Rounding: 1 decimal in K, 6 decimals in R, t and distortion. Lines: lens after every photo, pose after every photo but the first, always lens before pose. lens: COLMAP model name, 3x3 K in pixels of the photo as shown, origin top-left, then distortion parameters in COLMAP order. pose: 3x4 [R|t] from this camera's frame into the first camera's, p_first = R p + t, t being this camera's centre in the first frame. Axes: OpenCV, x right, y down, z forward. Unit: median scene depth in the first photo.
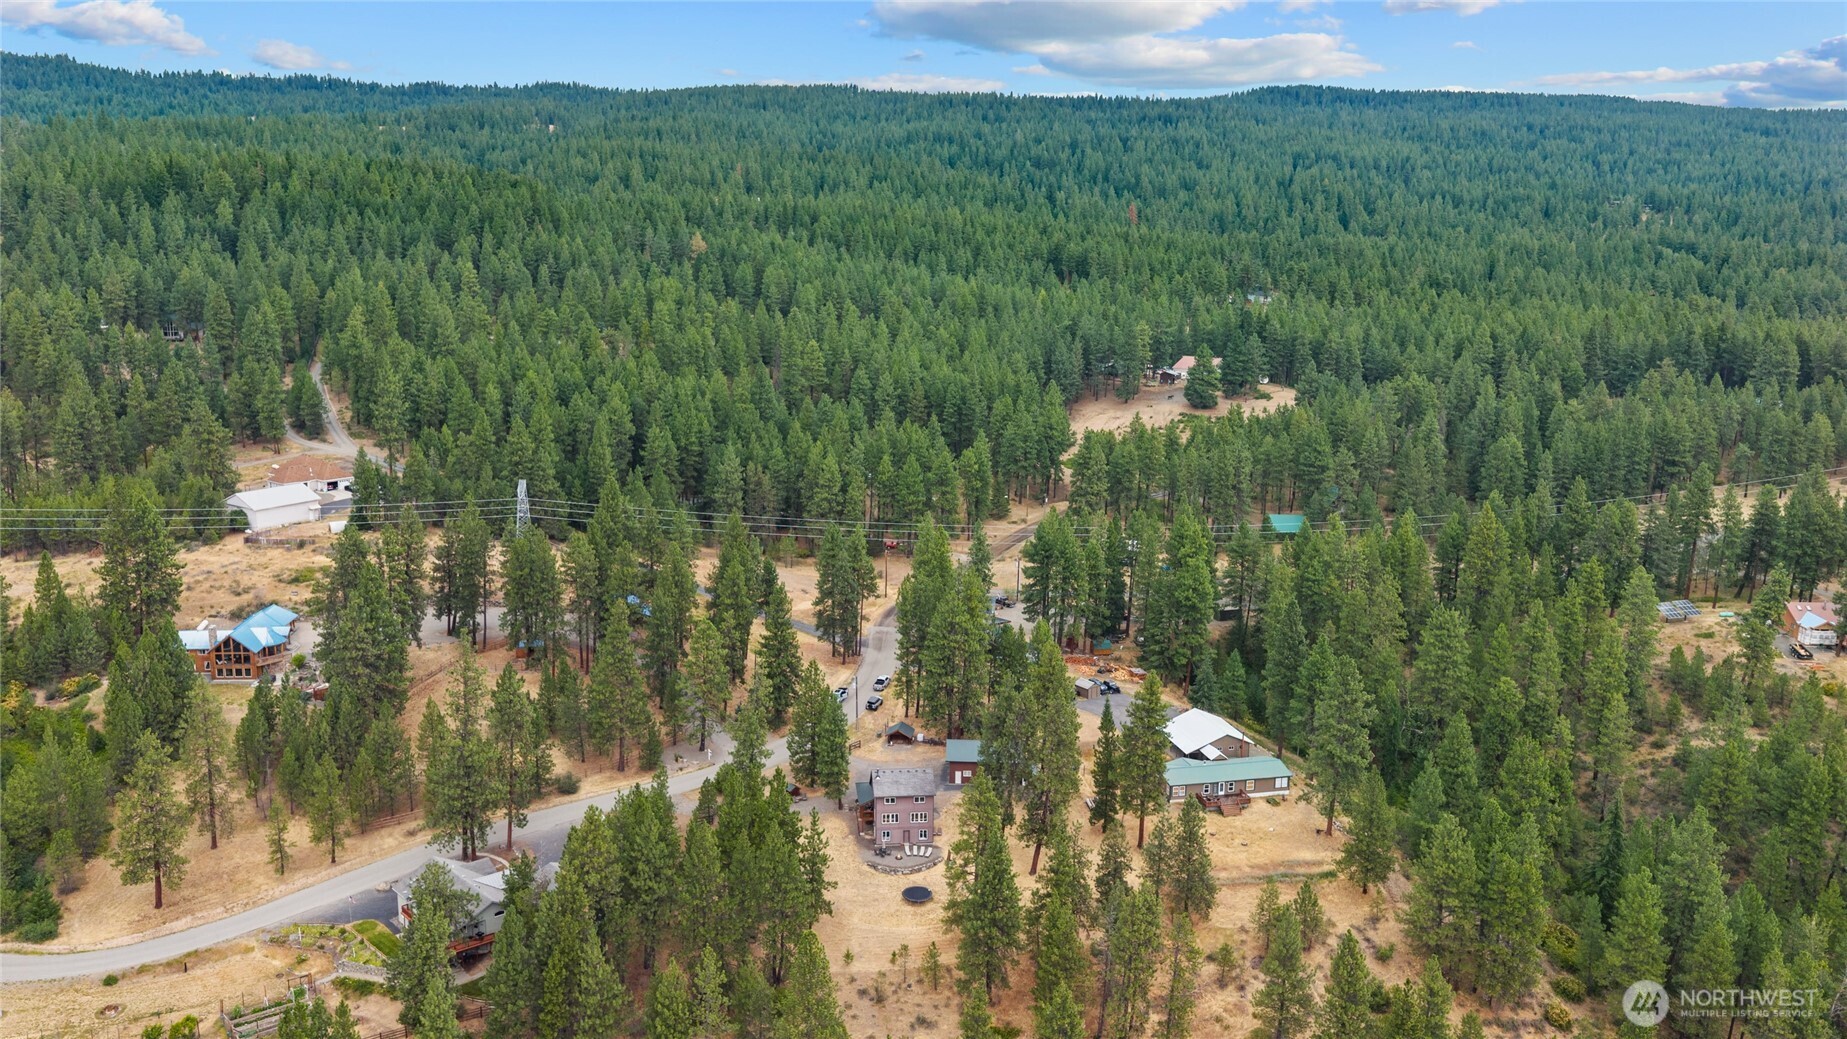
lens RADIAL K [[1525.7, 0, 924.7], [0, 1525.7, 518.4], [0, 0, 1]] dist [0.003101, -0.000396]
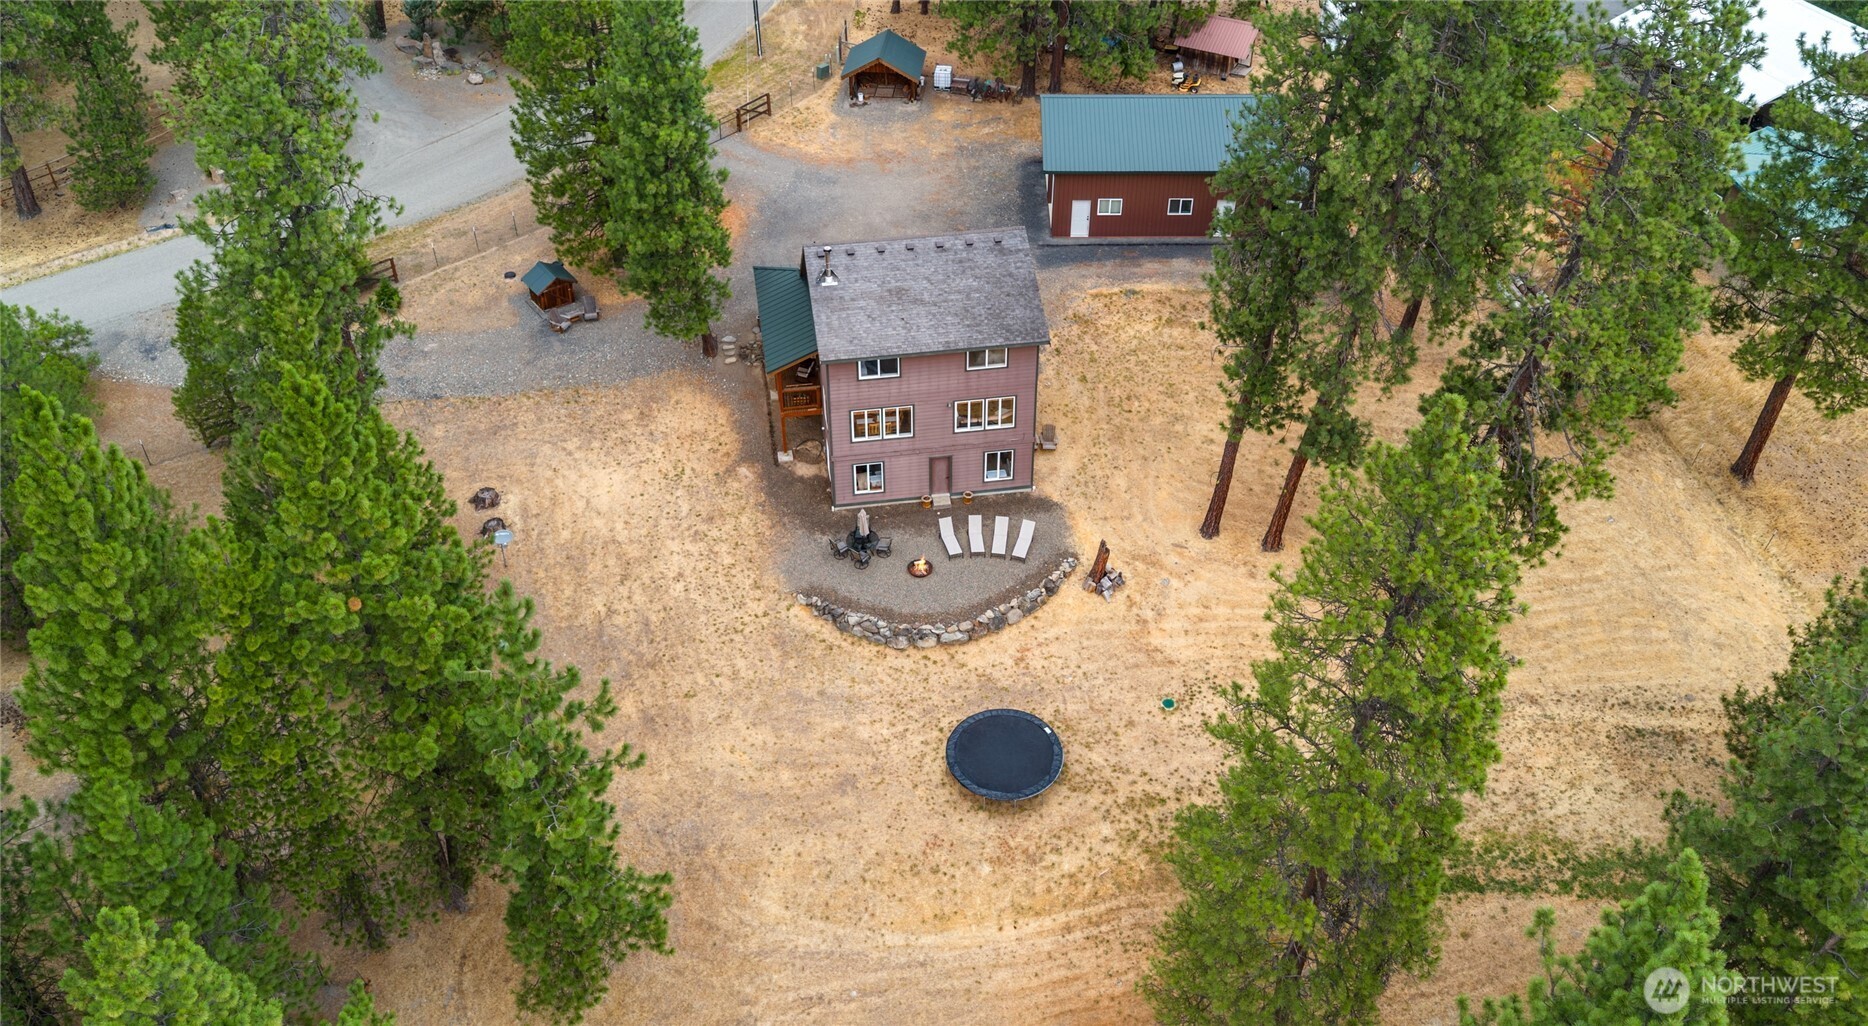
lens RADIAL K [[1543.1, 0, 940.3], [0, 1543.1, 515.8], [0, 0, 1]] dist [0.003101, -0.000396]
pose [[0.998682, -0.036324, 0.036263, -0.022396], [0.016113, 0.892664, 0.450434, 0.084713], [-0.048732, -0.449256, 0.892073, 0.729494]]
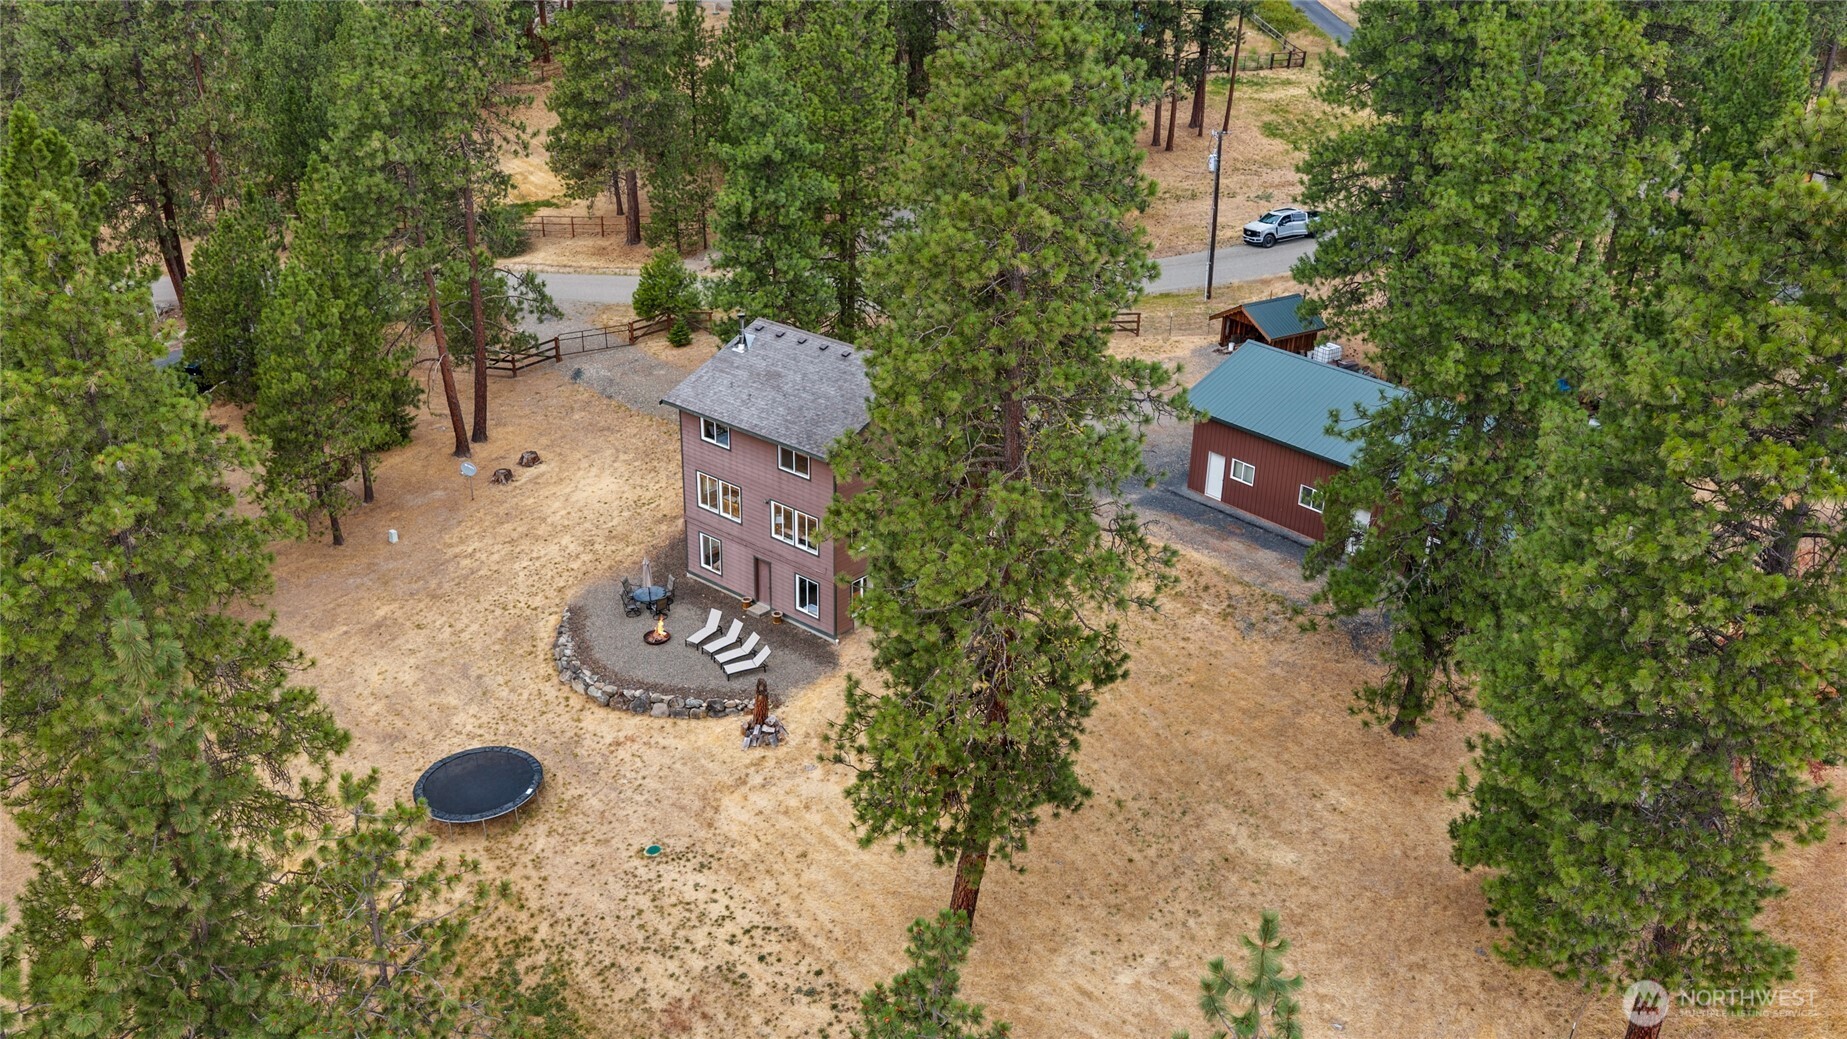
lens RADIAL K [[1525.7, 0, 926.3], [0, 1525.7, 519.8], [0, 0, 1]] dist [0.003101, -0.000396]
pose [[0.685058, 0.314019, -0.657334, 0.176151], [-0.173532, 0.946693, 0.271401, 0.119823], [0.707518, -0.071857, 0.703032, 0.822174]]
